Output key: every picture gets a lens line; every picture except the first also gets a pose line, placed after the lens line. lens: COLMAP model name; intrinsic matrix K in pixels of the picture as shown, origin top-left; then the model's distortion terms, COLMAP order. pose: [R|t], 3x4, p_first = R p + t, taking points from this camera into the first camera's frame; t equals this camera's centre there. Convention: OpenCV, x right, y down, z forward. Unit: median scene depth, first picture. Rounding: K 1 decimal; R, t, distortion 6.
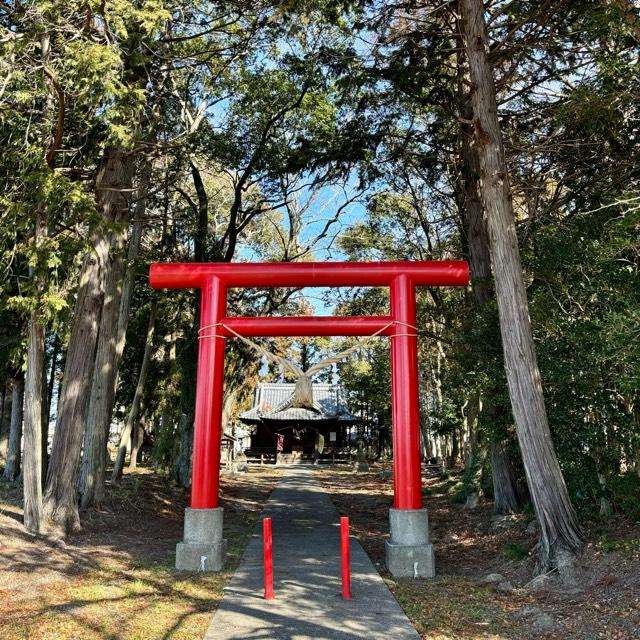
lens RADIAL K [[625.4, 0, 315.6], [0, 625.4, 315.3], [0, 0, 1]] dist [0.096621, 0.000000]
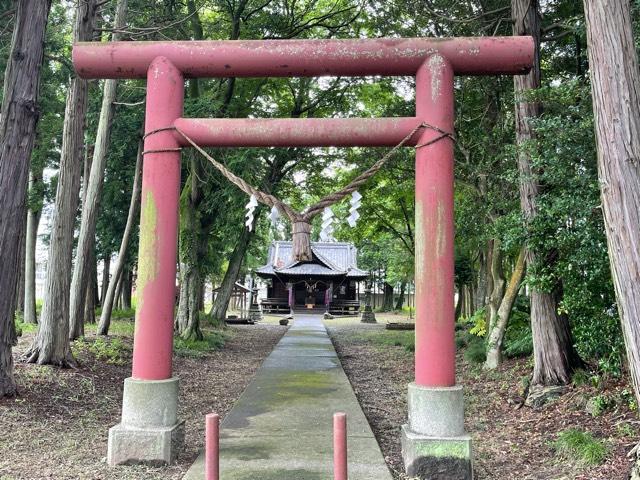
lens RADIAL K [[531.5, 0, 318.2], [0, 531.5, 241.5], [0, 0, 1]] dist [0.023336, -0.028107]
pose [[0.999776, 0.011140, -0.018000, 0.012340], [-0.009294, 0.994991, 0.099528, 0.041660], [0.019018, -0.099339, 0.994872, 0.204740]]
